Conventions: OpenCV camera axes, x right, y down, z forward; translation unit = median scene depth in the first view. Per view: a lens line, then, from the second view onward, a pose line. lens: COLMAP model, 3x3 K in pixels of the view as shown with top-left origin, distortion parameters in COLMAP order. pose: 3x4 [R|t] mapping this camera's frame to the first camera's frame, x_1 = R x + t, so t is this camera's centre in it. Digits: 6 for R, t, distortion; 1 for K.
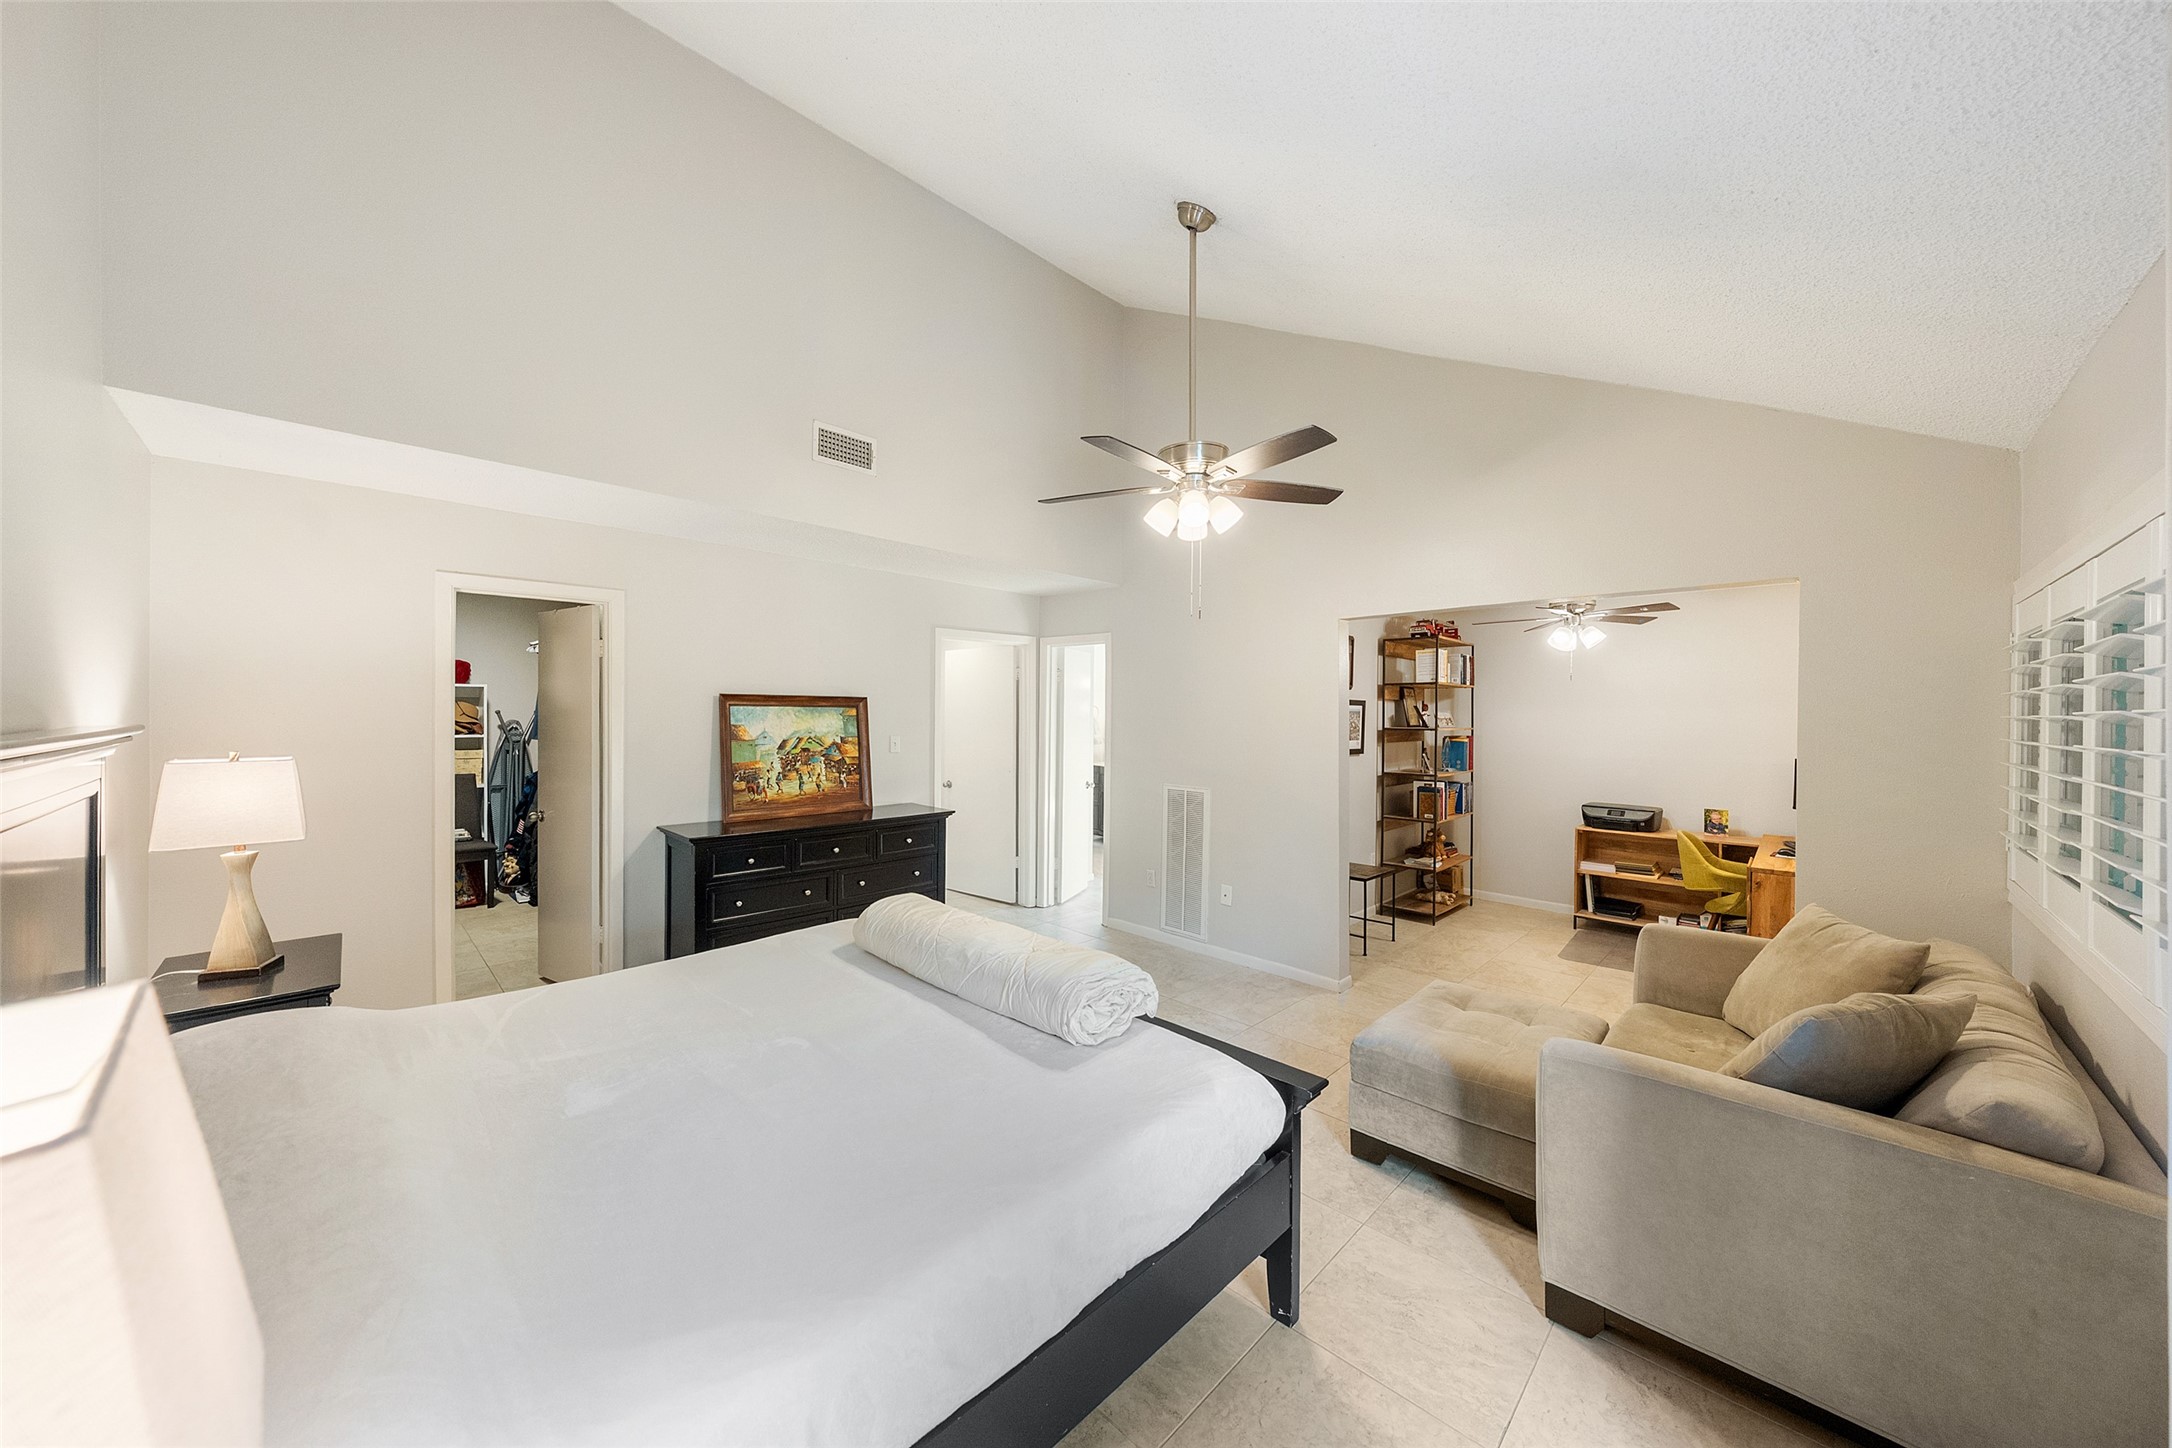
lens RADIAL K [[751.0, 0, 1090.9], [0, 751.0, 719.0], [0, 0, 1]] dist [-0.000195, 0.000001]
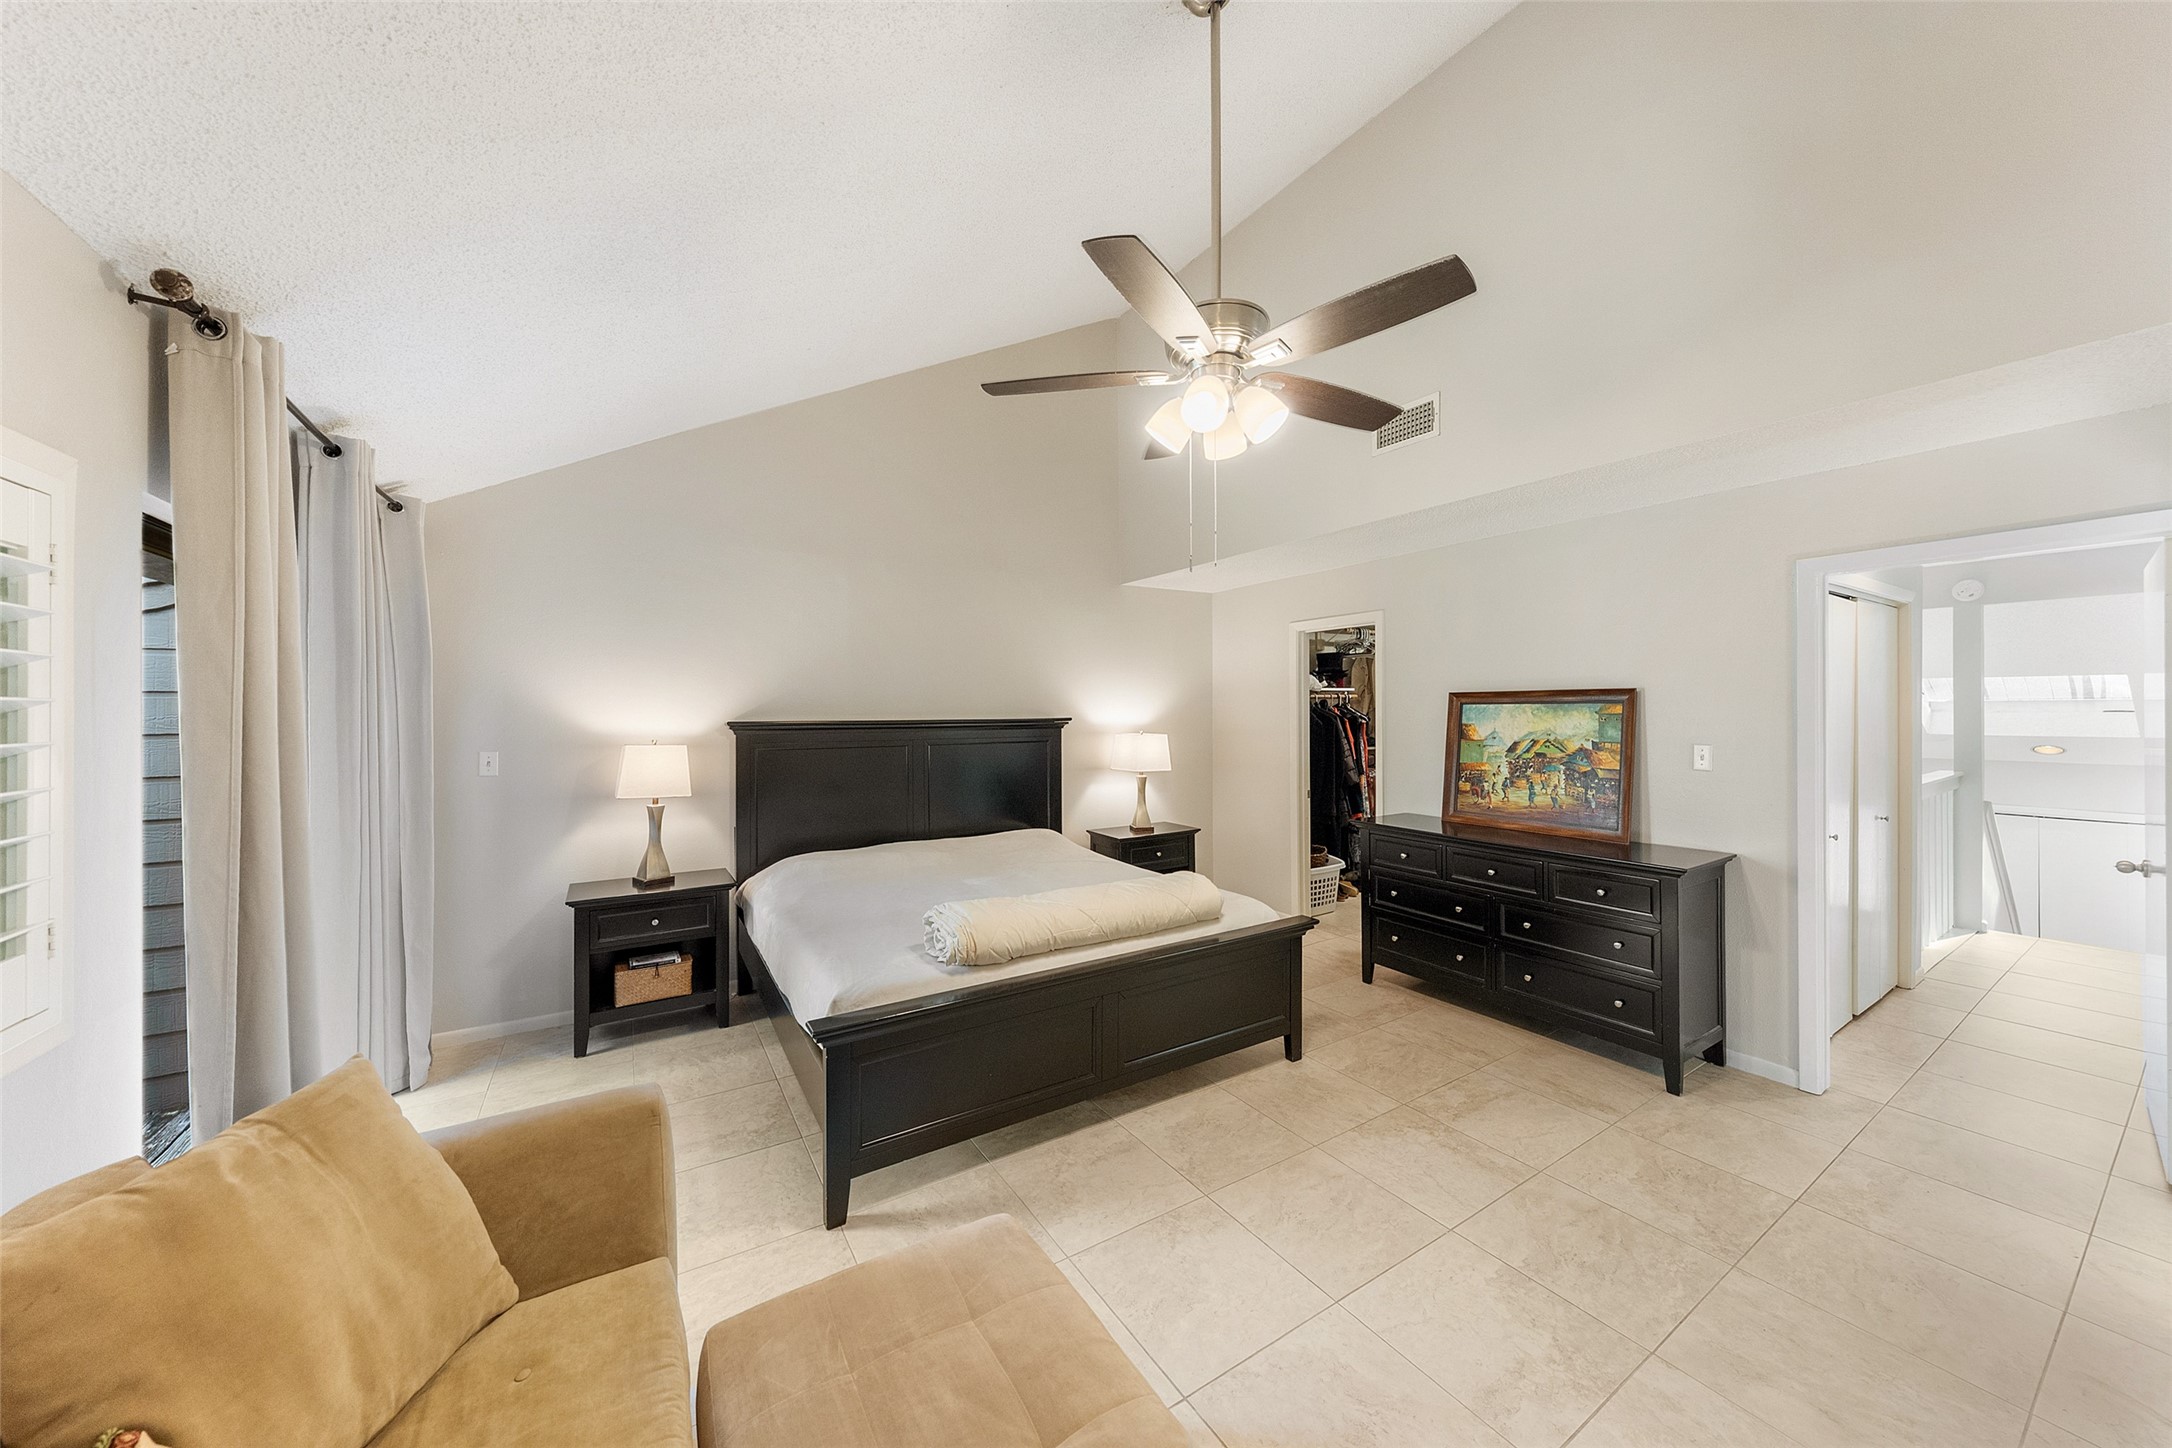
lens RADIAL K [[739.4, 0, 1077.3], [0, 739.4, 716.7], [0, 0, 1]] dist [-0.000546, -0.000027]
pose [[-0.241890, 0.000900, -0.970303, 0.587960], [-0.001827, 0.999997, 0.001383, -0.002195], [0.970302, 0.002107, -0.241888, 0.749074]]
